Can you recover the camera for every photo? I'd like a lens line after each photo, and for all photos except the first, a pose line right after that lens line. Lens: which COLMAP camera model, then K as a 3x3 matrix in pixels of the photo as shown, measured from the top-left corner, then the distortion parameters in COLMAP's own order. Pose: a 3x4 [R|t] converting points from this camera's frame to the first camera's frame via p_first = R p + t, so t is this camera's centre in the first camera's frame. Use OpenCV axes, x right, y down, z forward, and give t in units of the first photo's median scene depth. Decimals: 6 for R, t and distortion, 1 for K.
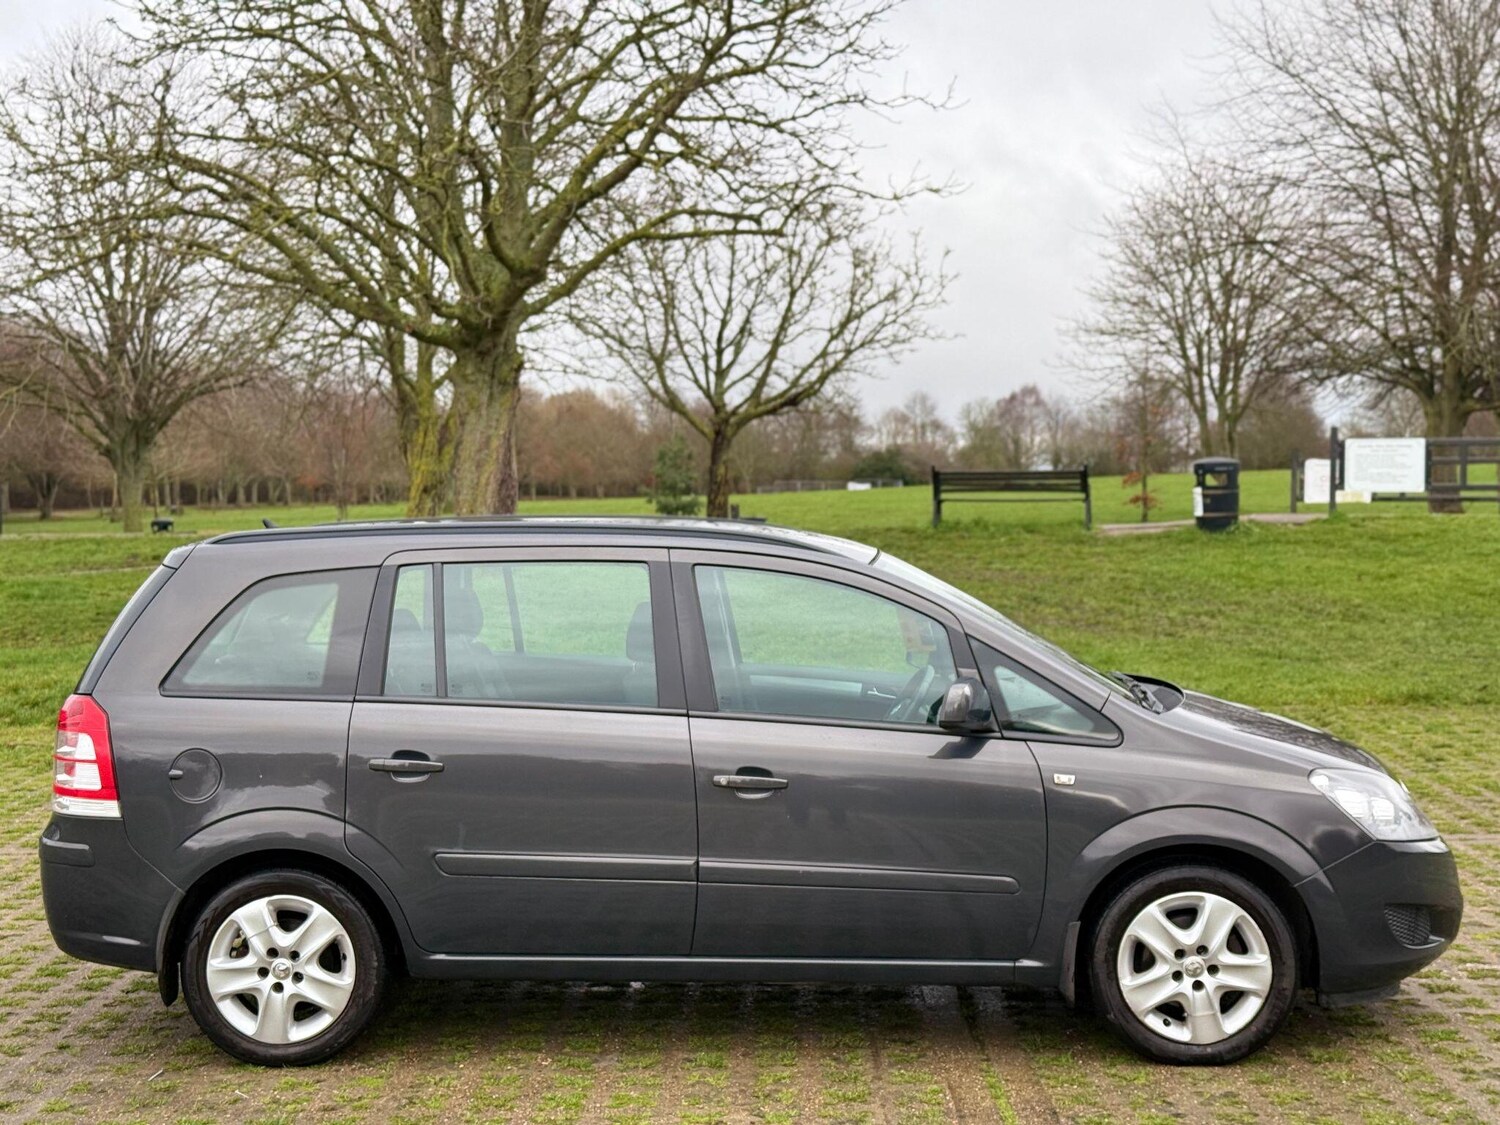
lens RADIAL K [[2074.1, 0, 745.0], [0, 2074.1, 562.0], [0, 0, 1]] dist [0.193501, -0.388187]
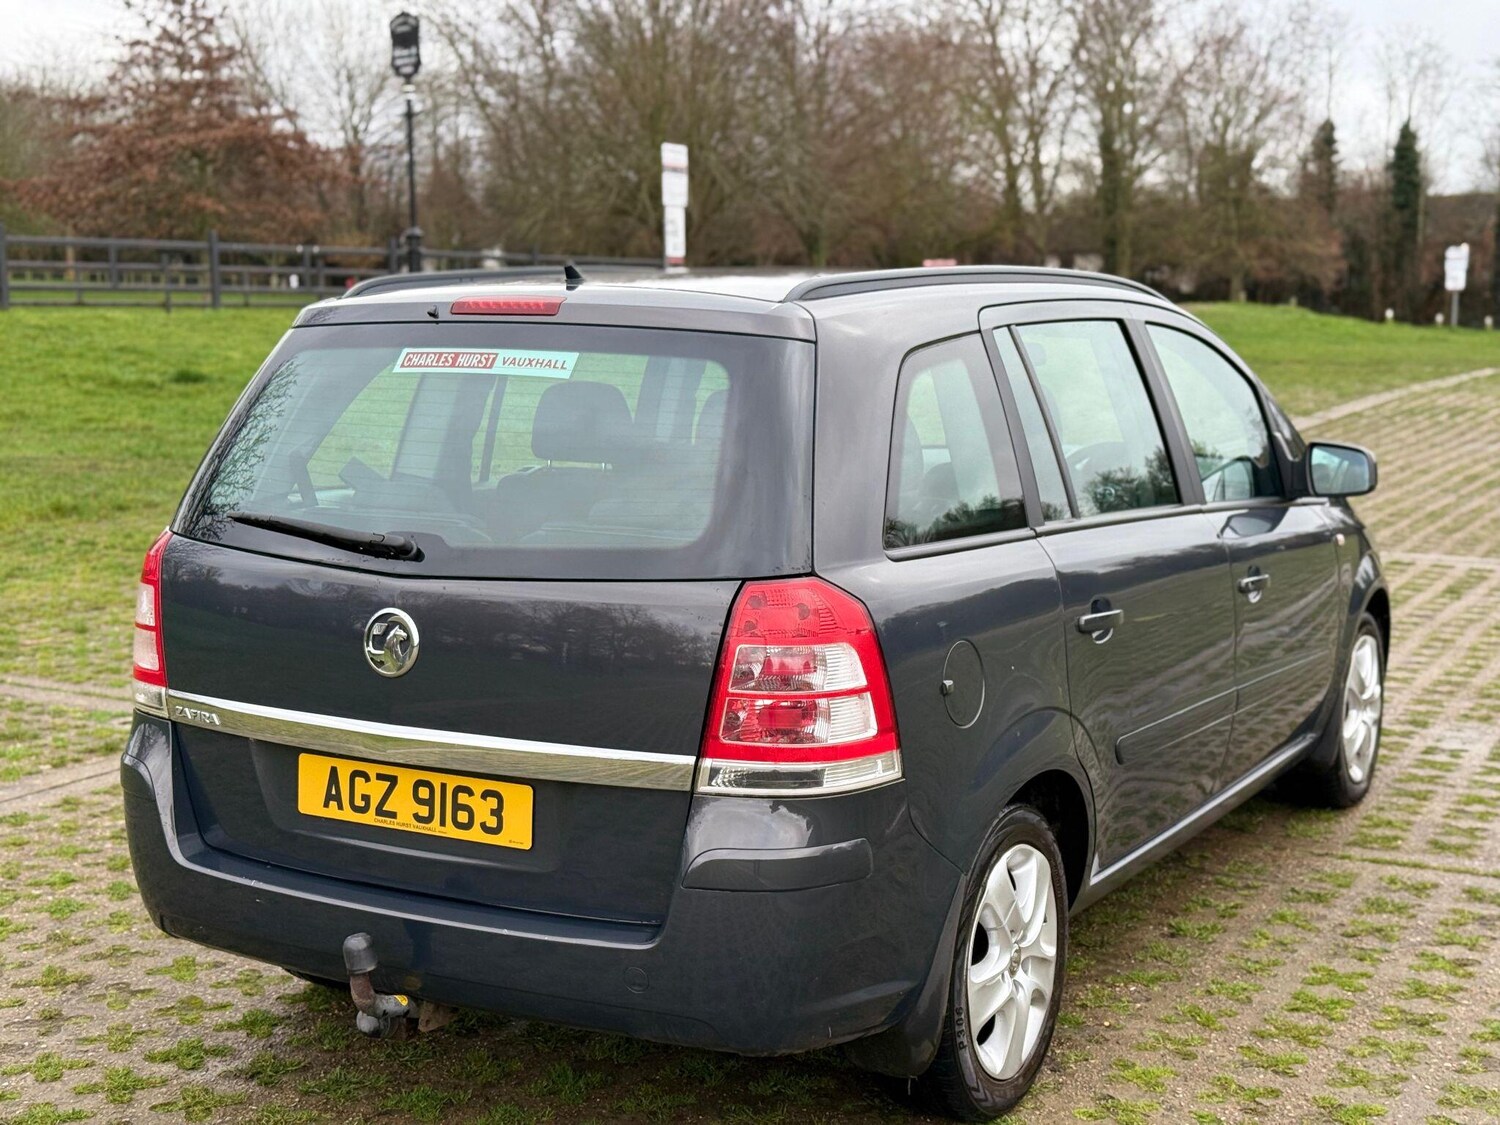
lens RADIAL K [[2072.5, 0, 739.4], [0, 2072.5, 570.7], [0, 0, 1]] dist [0.195459, -0.385115]
pose [[0.465707, -0.115135, 0.877417, -0.804112], [0.035448, 0.993132, 0.111504, 0.001414], [-0.884229, -0.020825, 0.466590, 0.777037]]
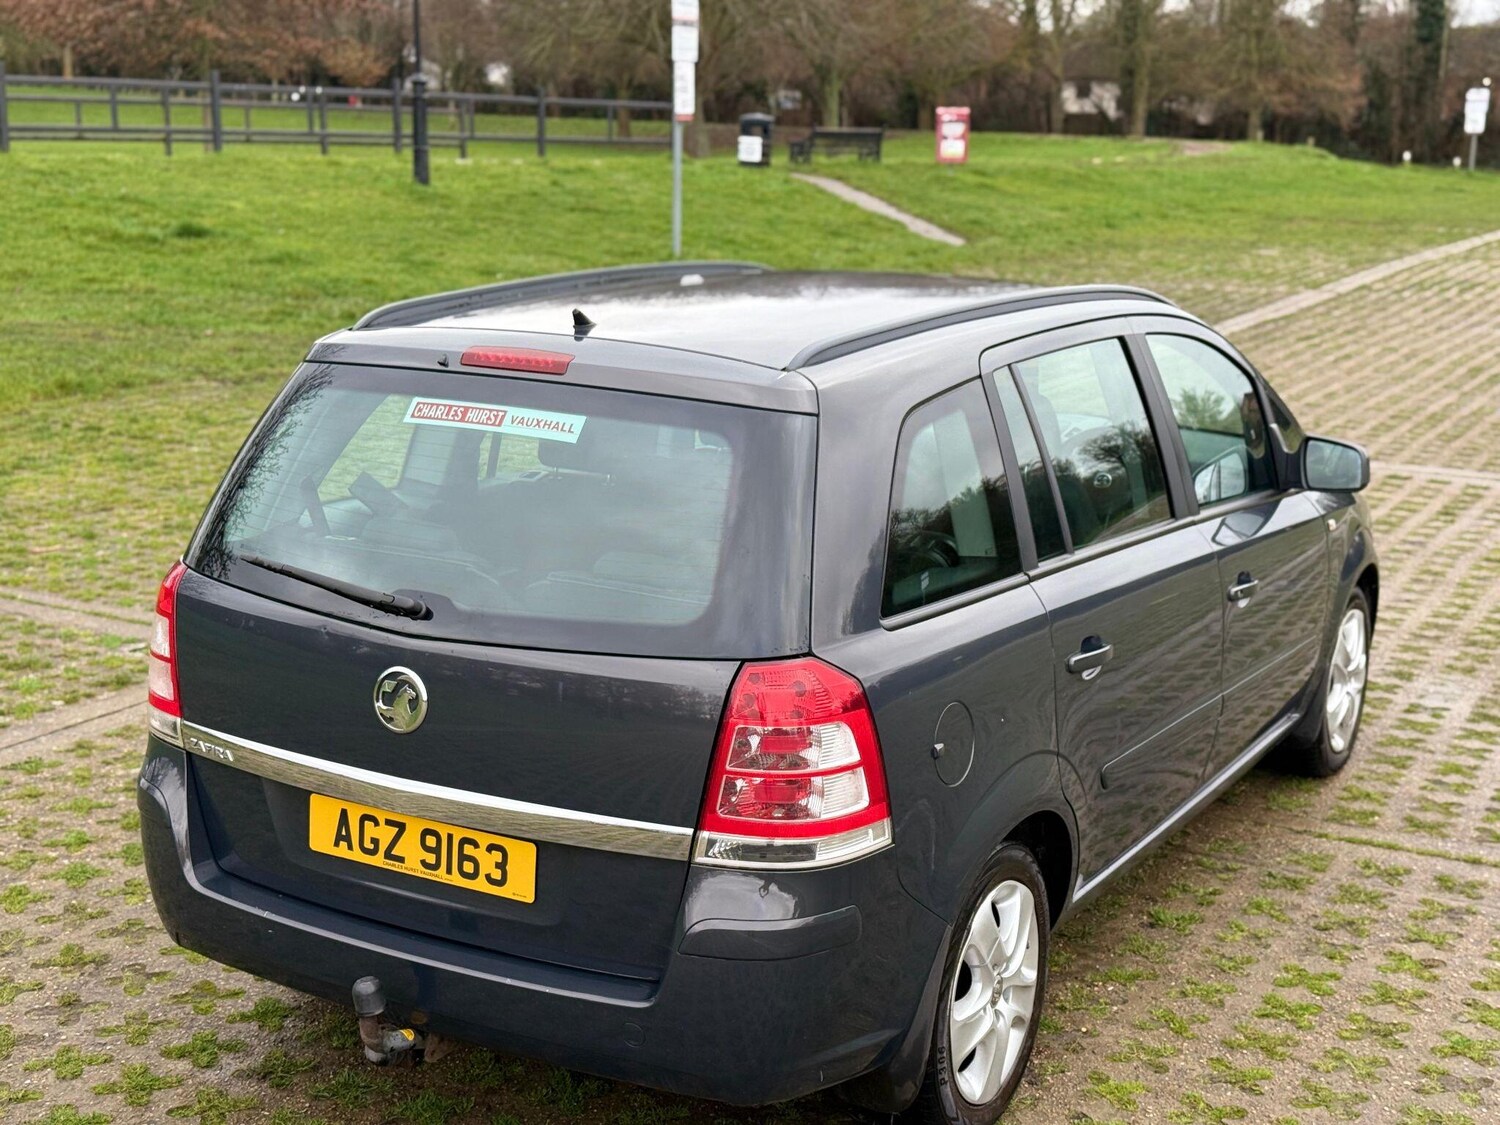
lens RADIAL K [[2072.4, 0, 751.1], [0, 2072.4, 570.1], [0, 0, 1]] dist [0.197897, -0.402800]
pose [[0.464873, -0.179743, 0.866941, -0.808147], [0.016055, 0.980726, 0.194725, -0.068575], [-0.885232, -0.076604, 0.458799, 0.771998]]
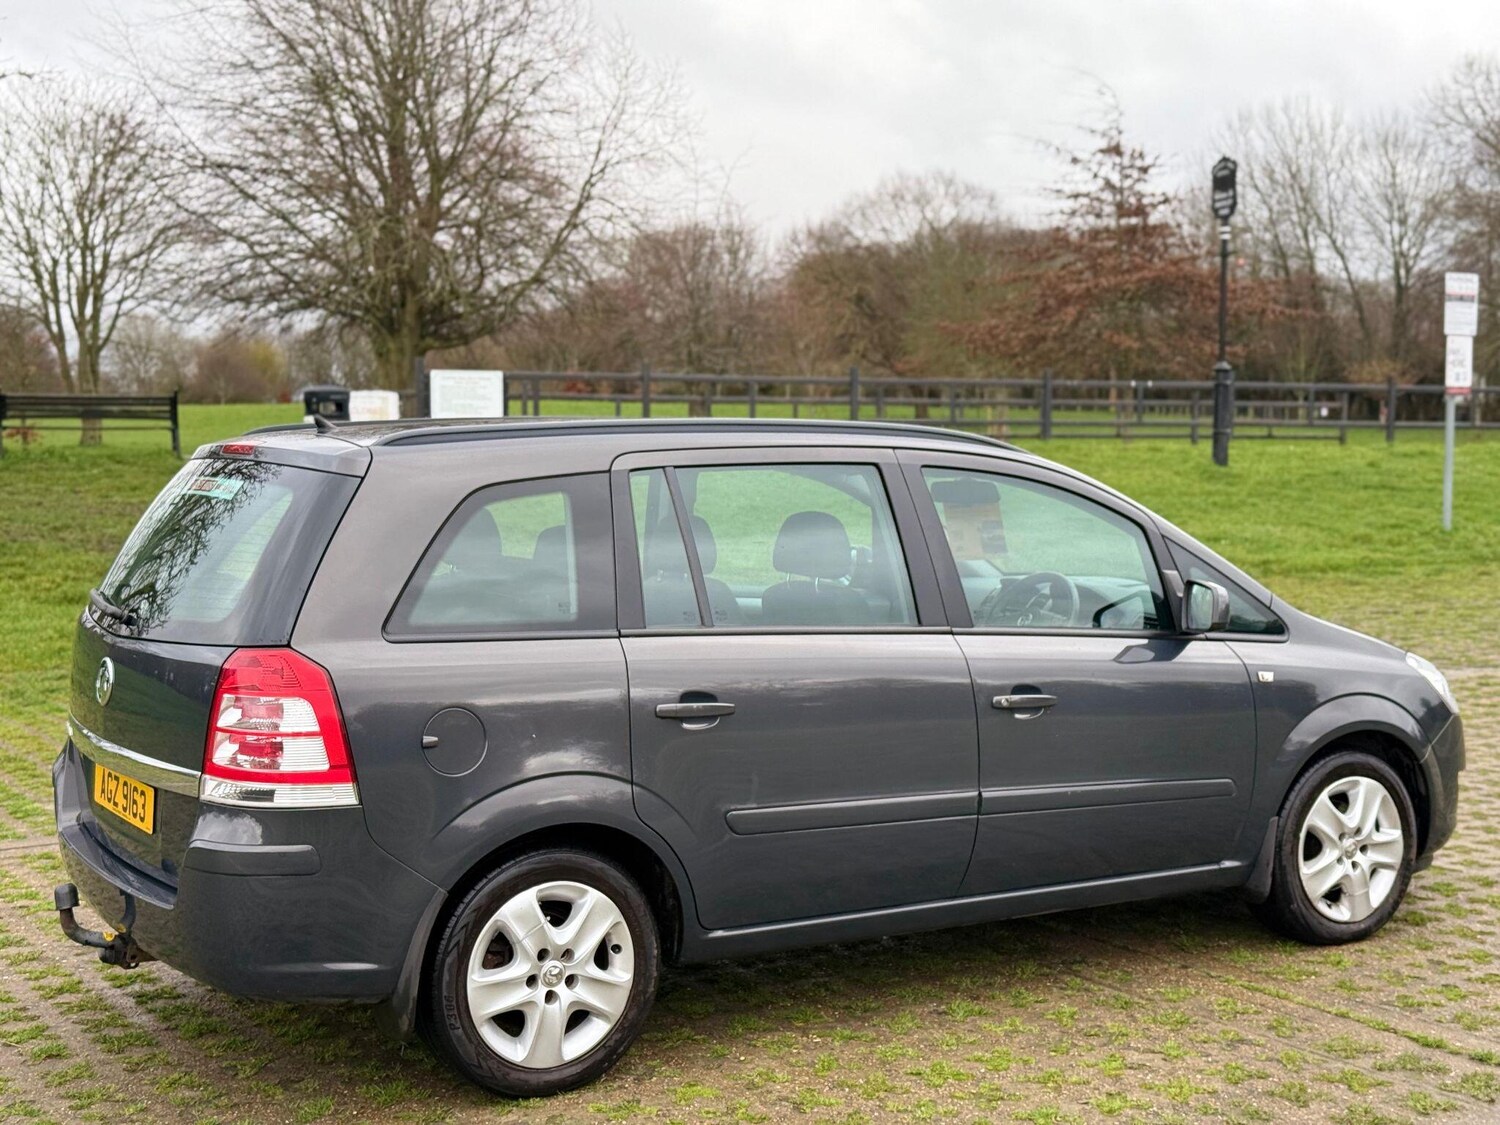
lens RADIAL K [[2072.5, 0, 739.4], [0, 2072.5, 570.7], [0, 0, 1]] dist [0.195459, -0.385115]
pose [[0.832569, -0.035368, 0.552791, -0.594623], [0.017308, 0.999133, 0.037858, 0.011276], [-0.553651, -0.021951, 0.832460, 0.300904]]
